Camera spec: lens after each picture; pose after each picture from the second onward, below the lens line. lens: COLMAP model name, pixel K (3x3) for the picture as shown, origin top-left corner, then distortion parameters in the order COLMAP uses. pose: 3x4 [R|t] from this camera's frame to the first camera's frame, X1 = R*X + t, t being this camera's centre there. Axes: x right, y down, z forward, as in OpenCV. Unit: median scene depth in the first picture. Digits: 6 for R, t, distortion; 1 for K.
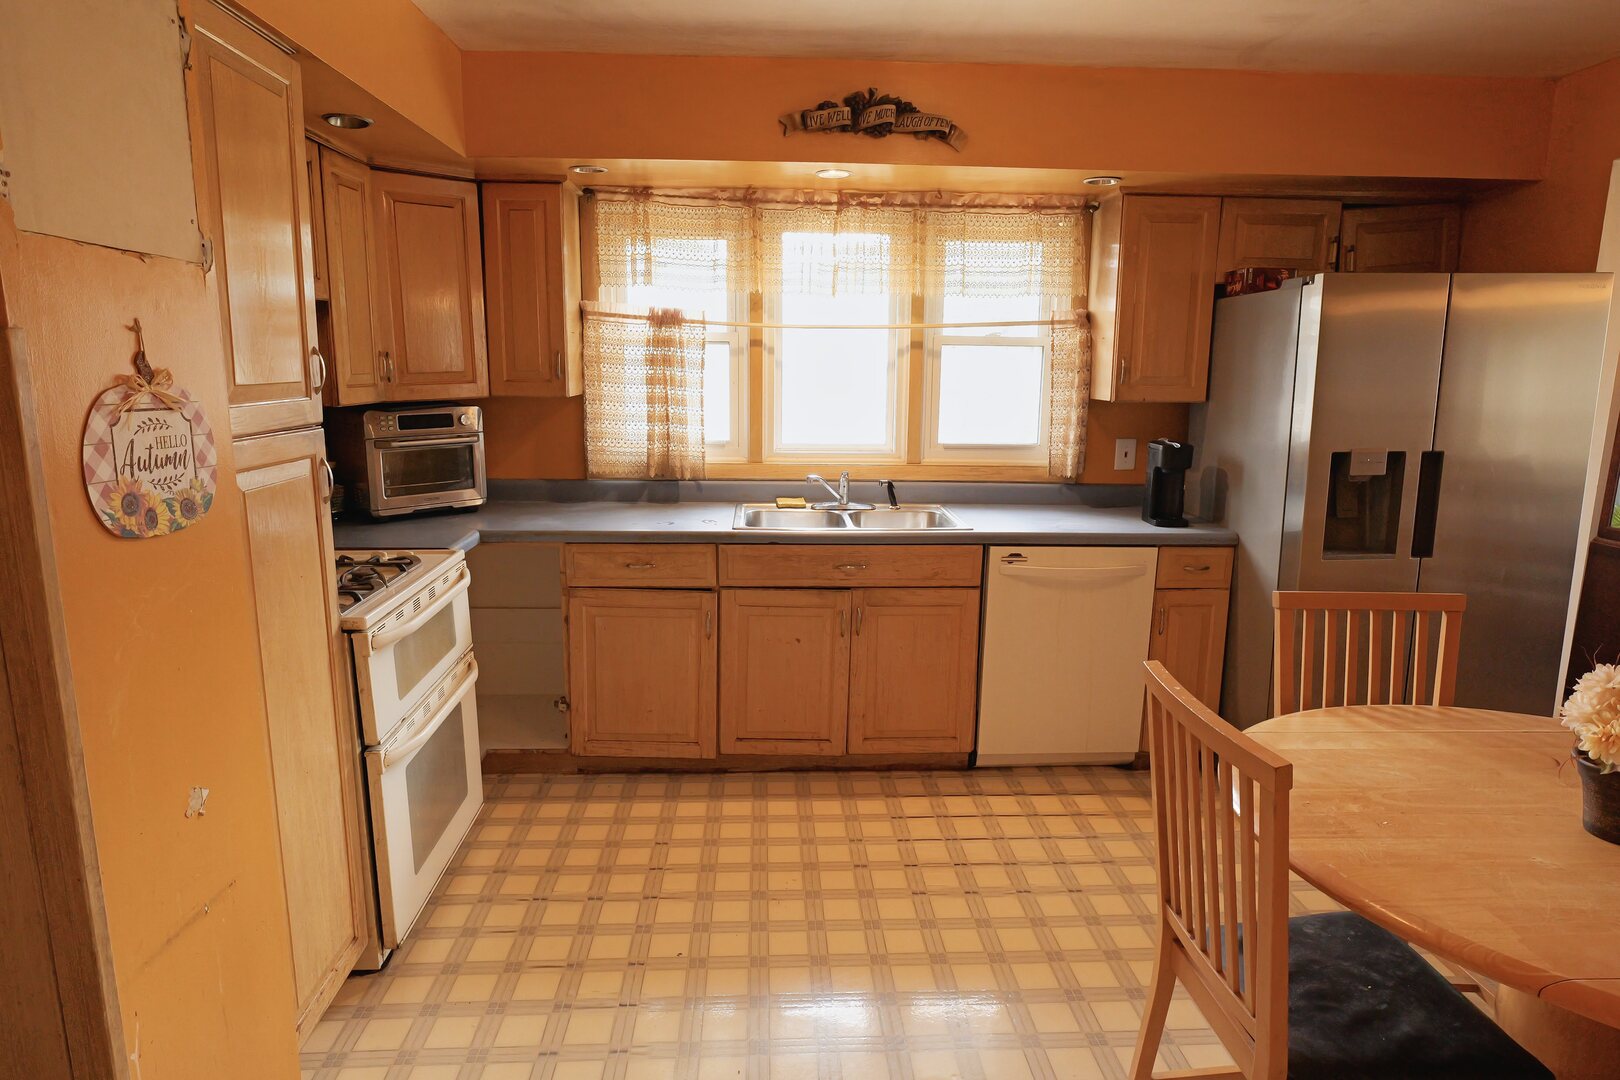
lens RADIAL K [[951.8, 0, 802.2], [0, 951.8, 540.7], [0, 0, 1]] dist [-0.013095, 0.009348]
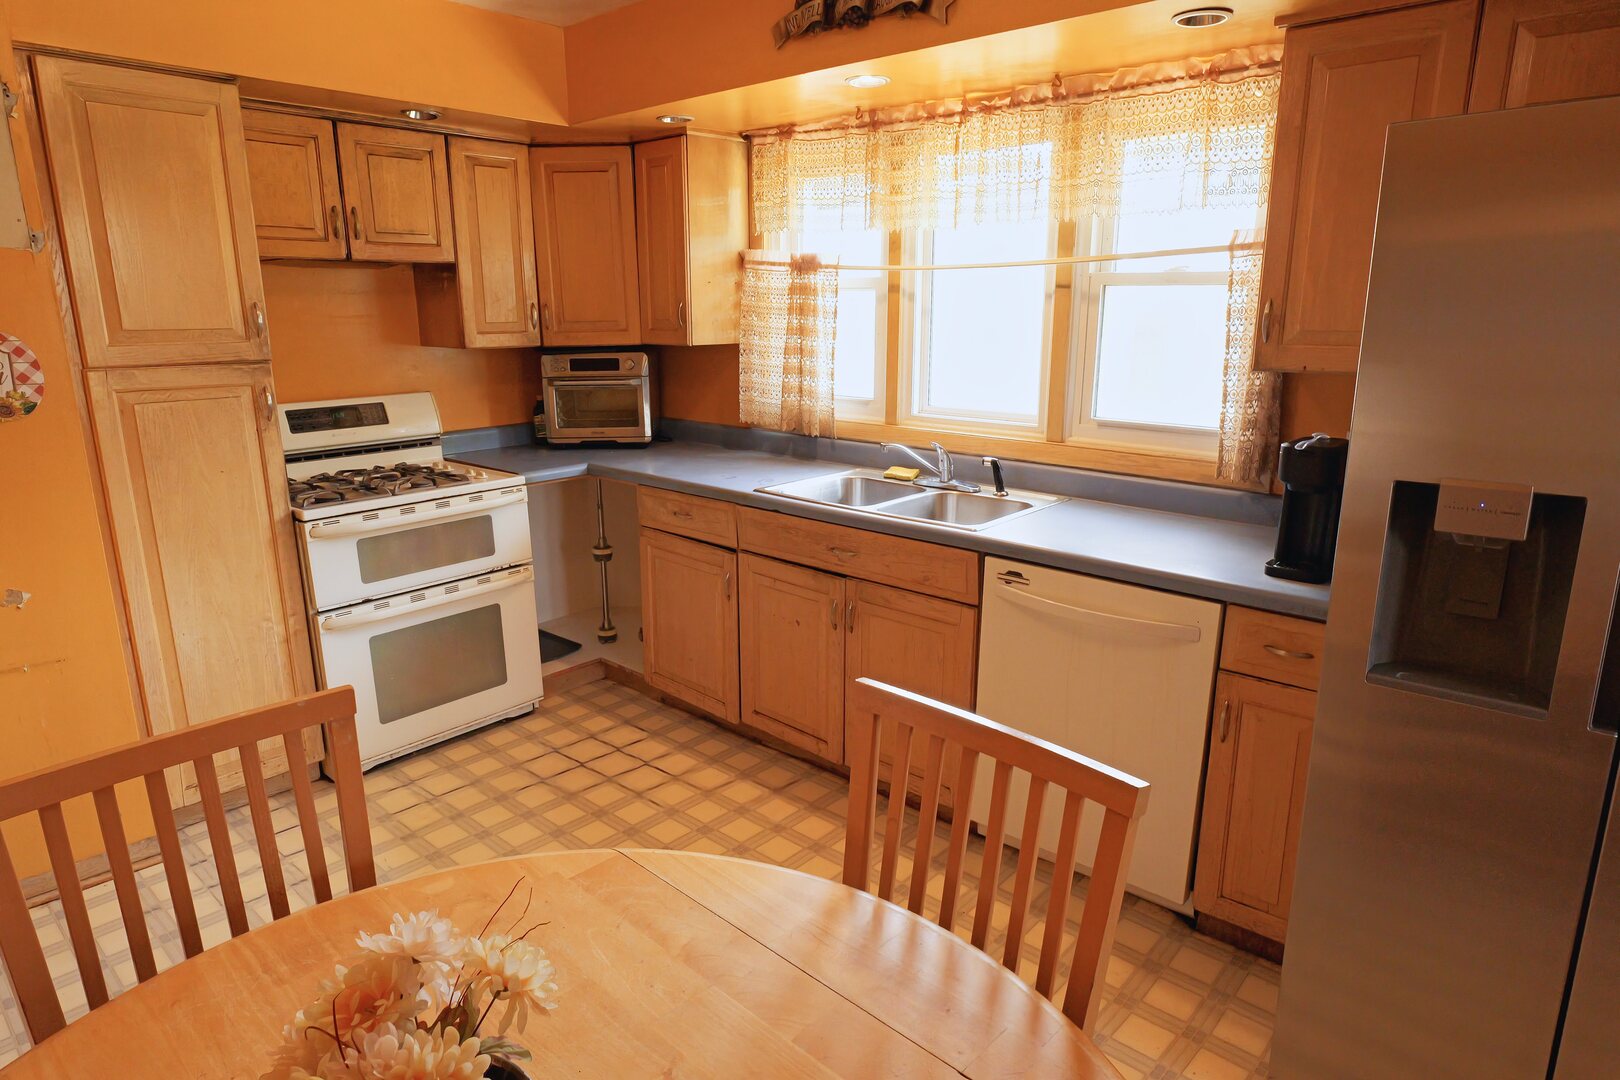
lens RADIAL K [[951.8, 0, 805.2], [0, 951.8, 537.6], [0, 0, 1]] dist [-0.013095, 0.009348]
pose [[0.706477, 0.158227, -0.689822, 0.561710], [-0.124997, 0.987262, 0.098437, -0.059179], [0.696610, 0.016682, 0.717256, 0.330528]]
